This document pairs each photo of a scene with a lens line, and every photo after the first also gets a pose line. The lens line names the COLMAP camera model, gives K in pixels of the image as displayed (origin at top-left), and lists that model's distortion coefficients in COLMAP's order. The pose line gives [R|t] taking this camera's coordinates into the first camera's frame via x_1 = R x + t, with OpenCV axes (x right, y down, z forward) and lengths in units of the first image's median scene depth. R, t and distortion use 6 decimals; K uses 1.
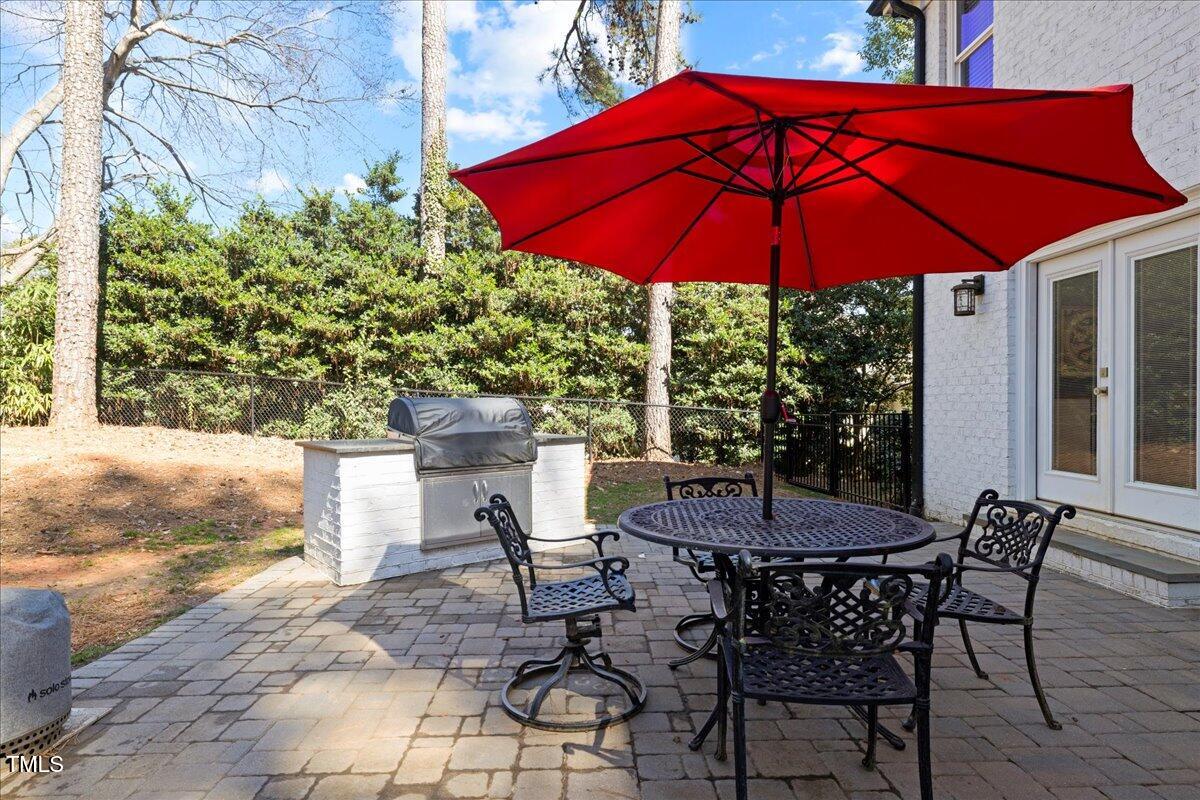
lens RADIAL K [[674.2, 0, 595.8], [0, 674.2, 399.3], [0, 0, 1]] dist [0.002112, -0.002838]
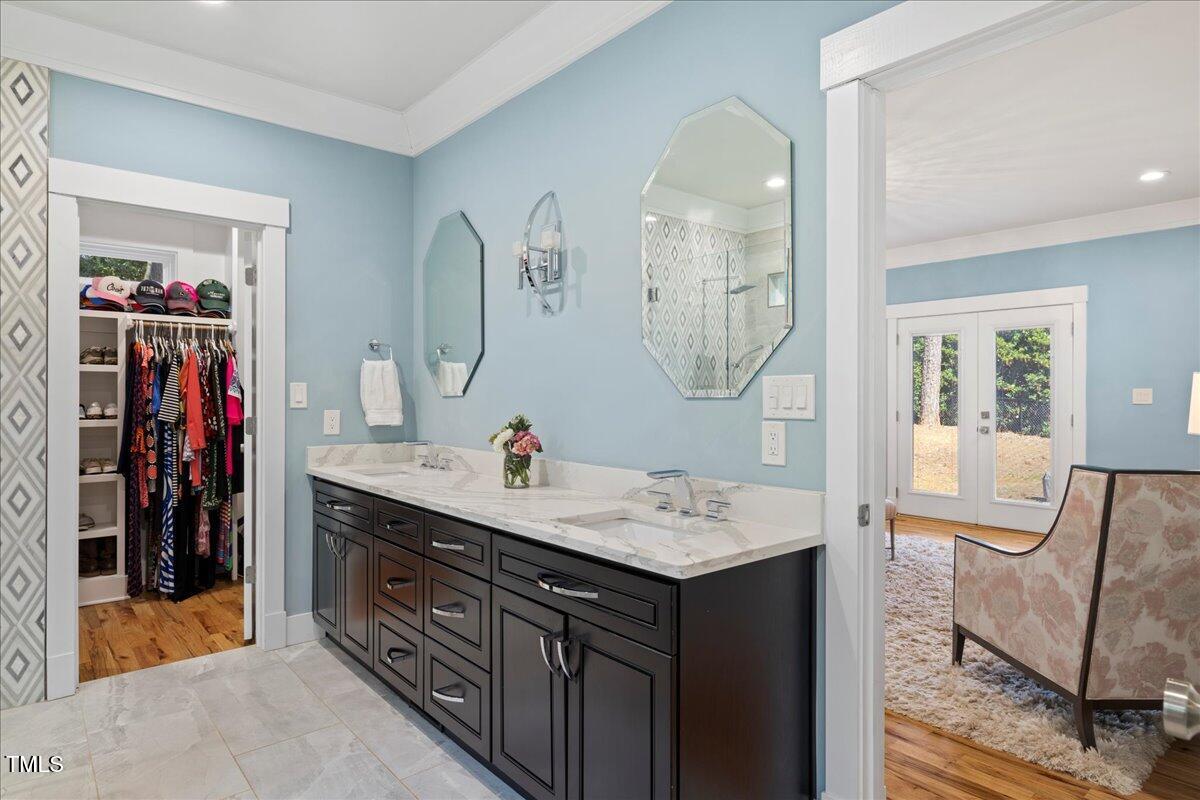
lens RADIAL K [[674.2, 0, 596.8], [0, 674.2, 392.3], [0, 0, 1]] dist [0.002112, -0.002838]
pose [[0.619210, 0.003648, -0.785217, 0.171946], [-0.002938, 0.999993, 0.002328, -0.053113], [0.785220, 0.000865, 0.619217, -0.909526]]
